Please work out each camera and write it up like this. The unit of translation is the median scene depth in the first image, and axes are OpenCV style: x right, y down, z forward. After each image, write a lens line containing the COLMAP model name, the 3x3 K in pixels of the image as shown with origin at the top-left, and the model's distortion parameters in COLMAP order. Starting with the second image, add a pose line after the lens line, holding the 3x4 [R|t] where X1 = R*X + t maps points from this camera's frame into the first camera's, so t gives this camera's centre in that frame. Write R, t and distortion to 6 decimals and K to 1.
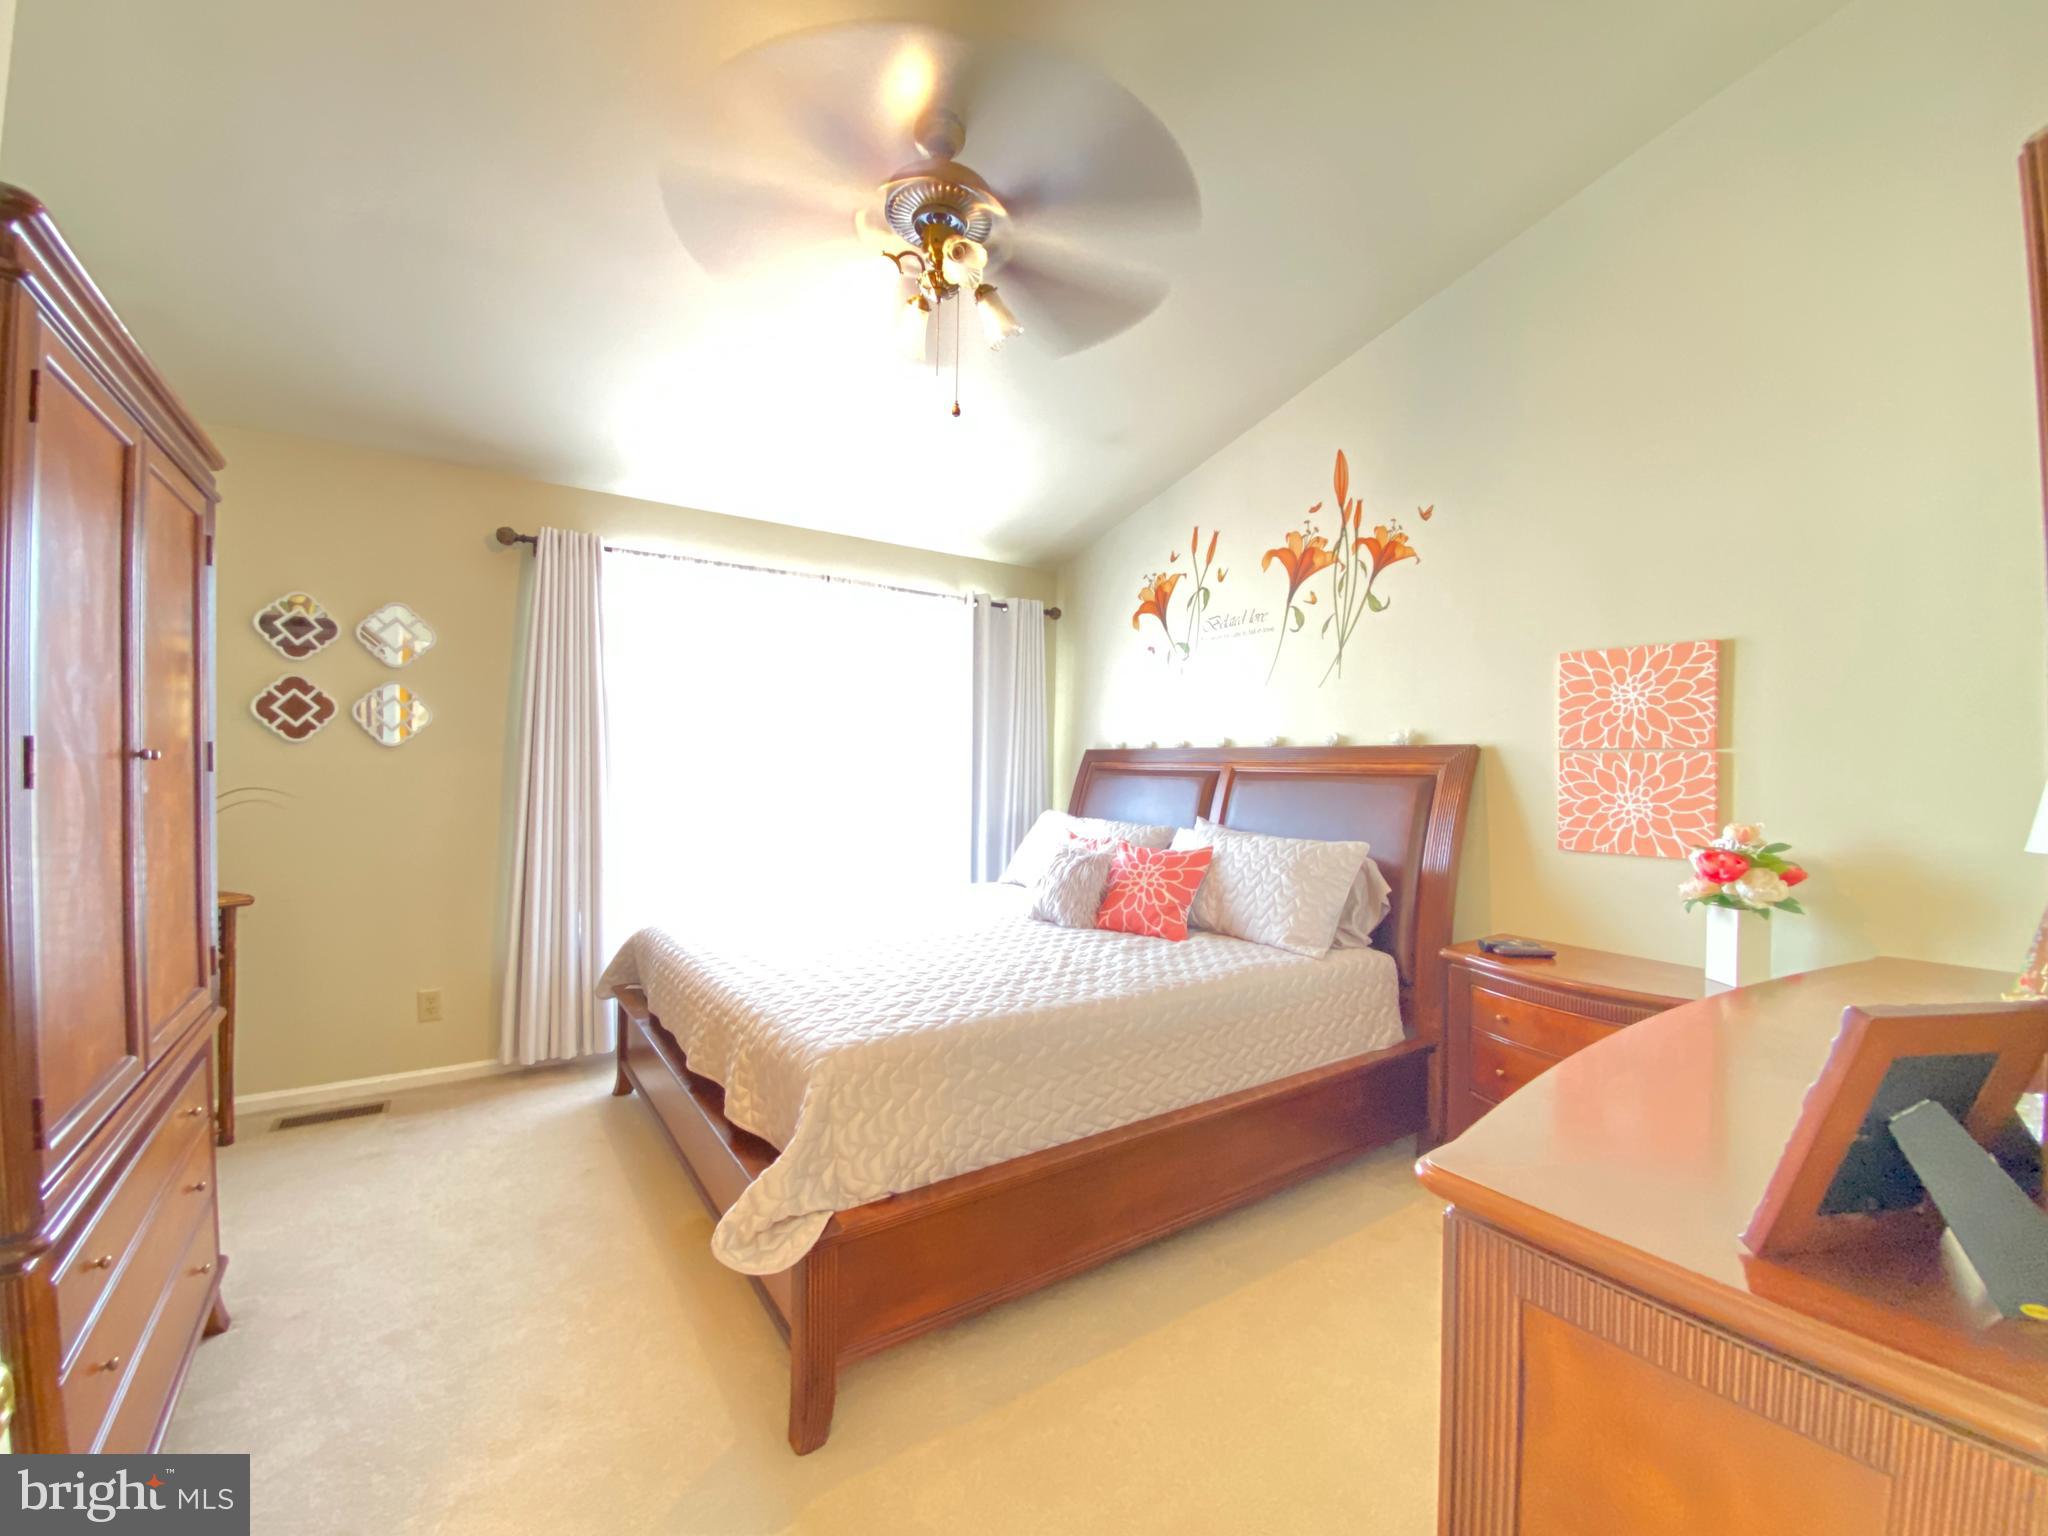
lens RADIAL K [[826.0, 0, 1022.7], [0, 826.0, 769.7], [0, 0, 1]] dist [-0.001965, -0.000089]
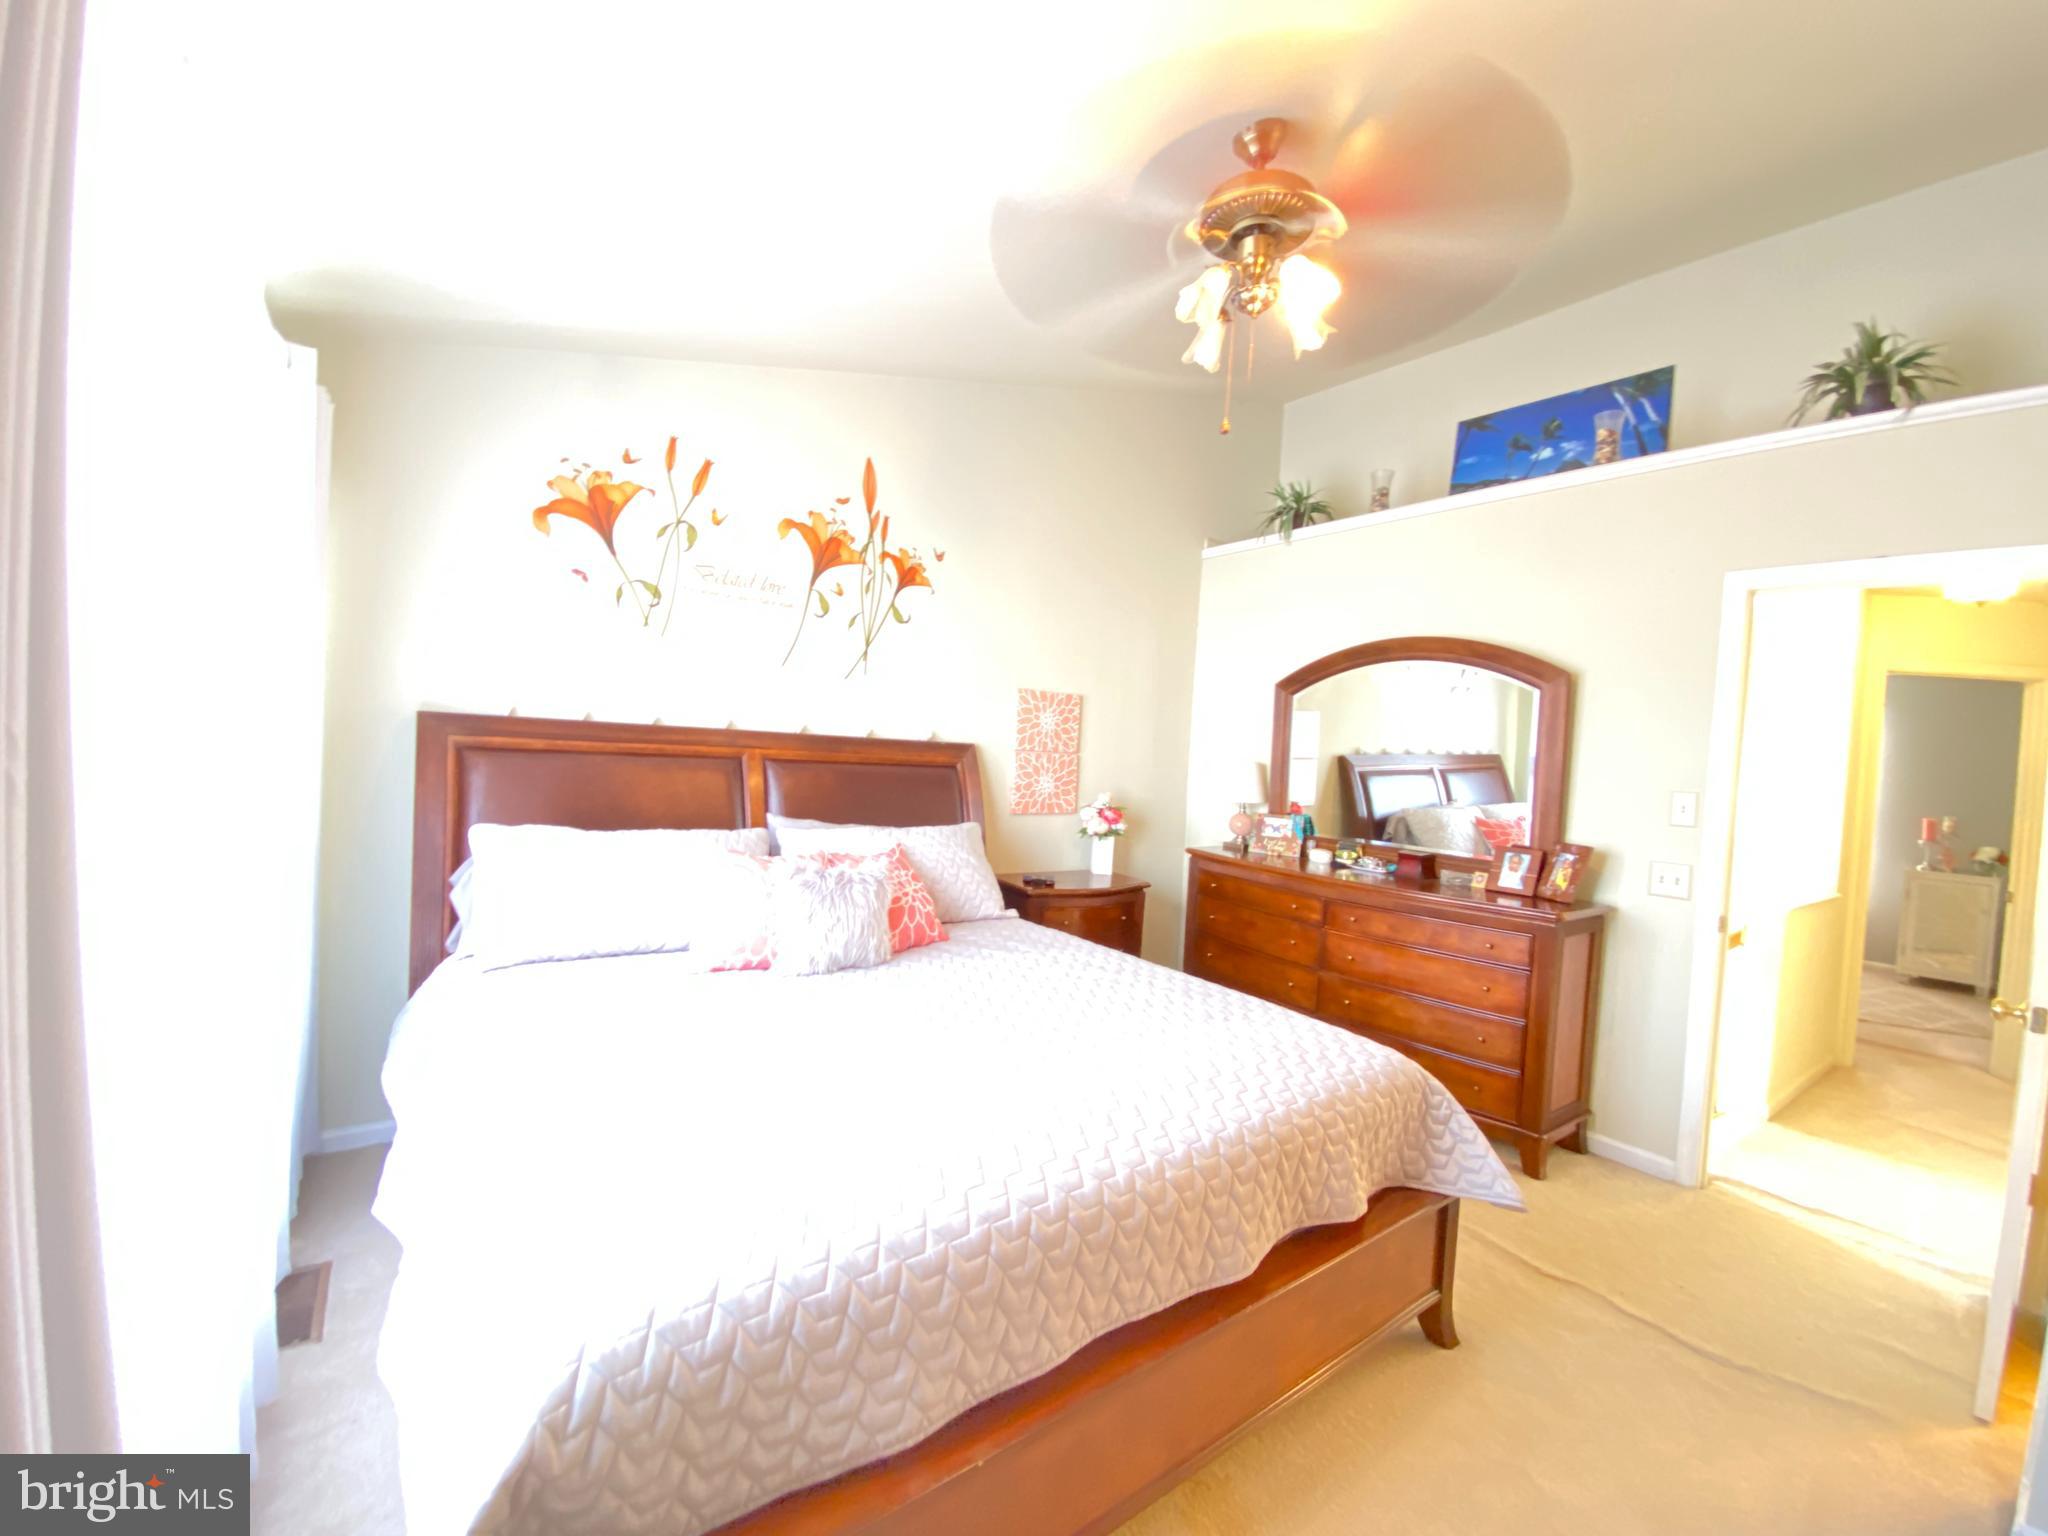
lens RADIAL K [[834.8, 0, 1022.2], [0, 834.8, 772.1], [0, 0, 1]] dist [0.007064, -0.014091]
pose [[-0.086102, -0.040412, 0.995466, -0.738785], [-0.045567, 0.998291, 0.036585, -0.032985], [-0.995244, -0.042211, -0.087796, 0.902577]]
